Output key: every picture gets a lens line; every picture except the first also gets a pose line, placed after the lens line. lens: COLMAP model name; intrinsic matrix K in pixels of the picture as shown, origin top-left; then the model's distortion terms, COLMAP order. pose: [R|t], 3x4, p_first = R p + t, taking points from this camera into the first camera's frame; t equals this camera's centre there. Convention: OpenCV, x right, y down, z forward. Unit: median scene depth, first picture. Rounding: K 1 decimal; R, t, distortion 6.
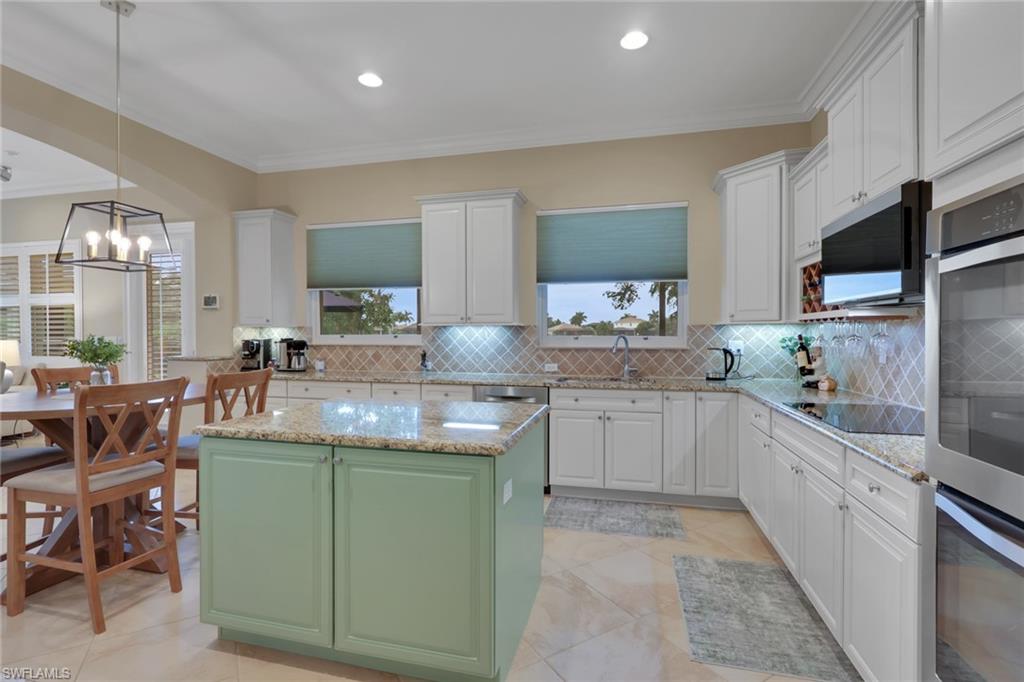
lens RADIAL K [[483.7, 0, 500.1], [0, 483.7, 344.1], [0, 0, 1]] dist [0.000823, 0.000117]
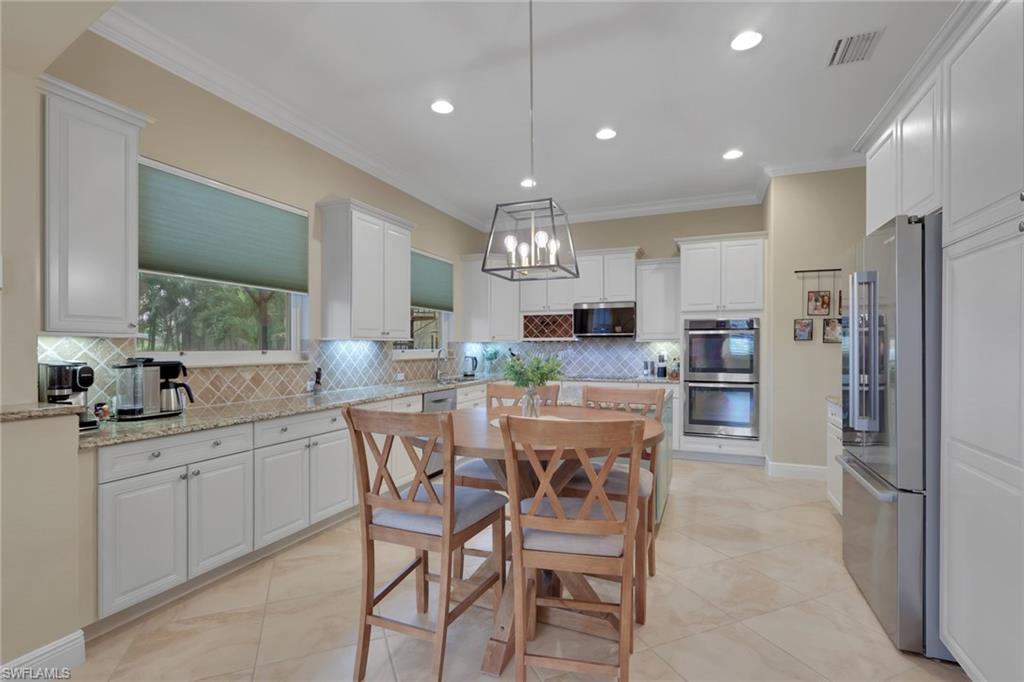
lens RADIAL K [[483.7, 0, 500.1], [0, 483.7, 344.1], [0, 0, 1]] dist [0.000823, 0.000117]
pose [[0.142127, 0.004055, 0.989840, -0.986970], [0.022029, 0.999731, -0.007259, -0.016271], [-0.989603, 0.022837, 0.141999, 0.567796]]
